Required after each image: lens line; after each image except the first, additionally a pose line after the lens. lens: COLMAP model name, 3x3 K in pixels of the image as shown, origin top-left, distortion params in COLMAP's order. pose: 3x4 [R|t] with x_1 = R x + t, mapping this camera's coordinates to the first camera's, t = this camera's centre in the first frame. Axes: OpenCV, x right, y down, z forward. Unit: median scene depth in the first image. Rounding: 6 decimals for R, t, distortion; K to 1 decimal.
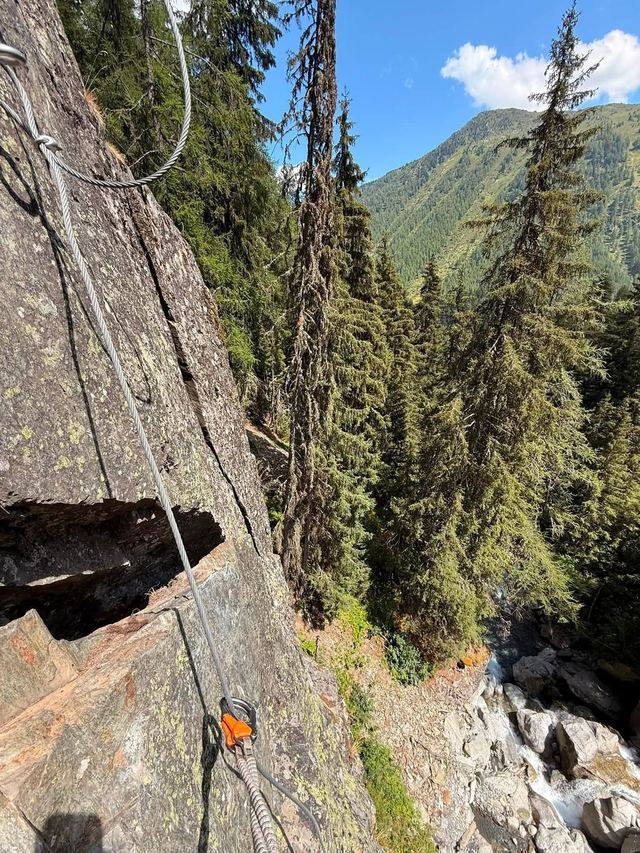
lens RADIAL K [[340.5, 0, 320.5], [0, 340.5, 424.9], [0, 0, 1]] dist [-0.000008, -0.000085]
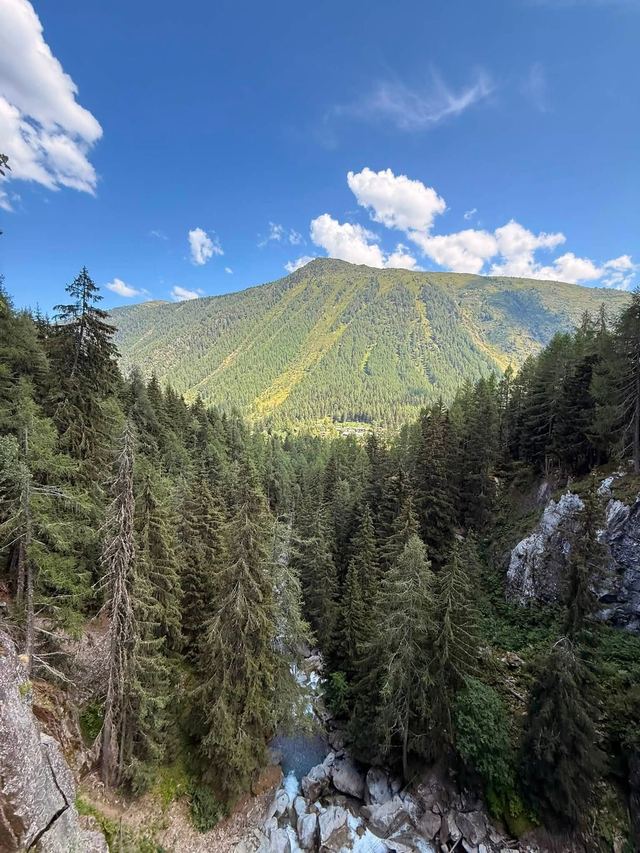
lens RADIAL K [[340.5, 0, 320.5], [0, 340.5, 425.1], [0, 0, 1]] dist [-0.000008, -0.000085]
pose [[0.930496, -0.009977, 0.366165, 0.242828], [0.100213, 0.968426, -0.228271, -0.563125], [-0.352326, 0.249100, 0.902117, -0.988341]]
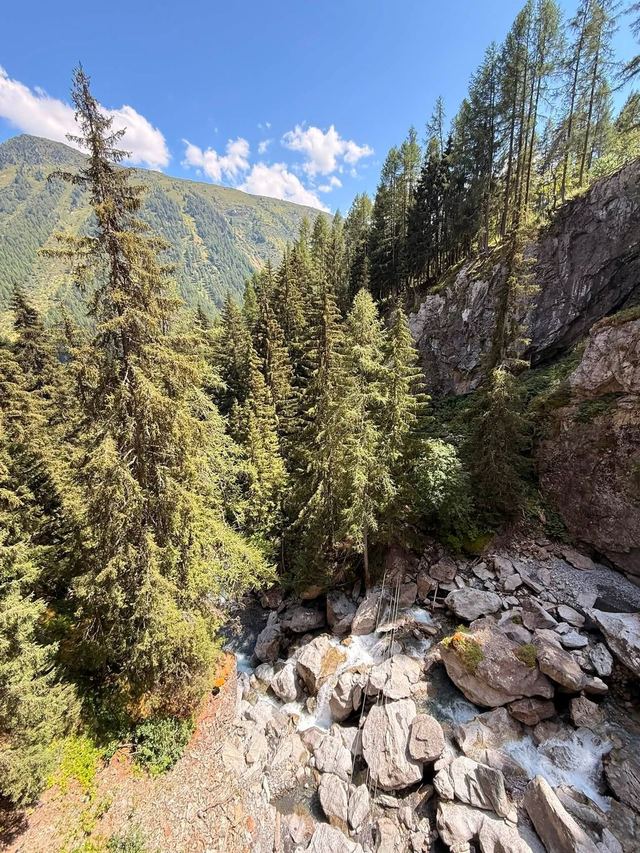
lens RADIAL K [[340.5, 0, 321.9], [0, 340.5, 424.5], [0, 0, 1]] dist [-0.000008, -0.000085]
pose [[0.560436, -0.262497, 0.785498, 0.017358], [0.327811, 0.941293, 0.080675, -0.000180], [-0.760560, 0.212282, 0.613583, -0.002833]]
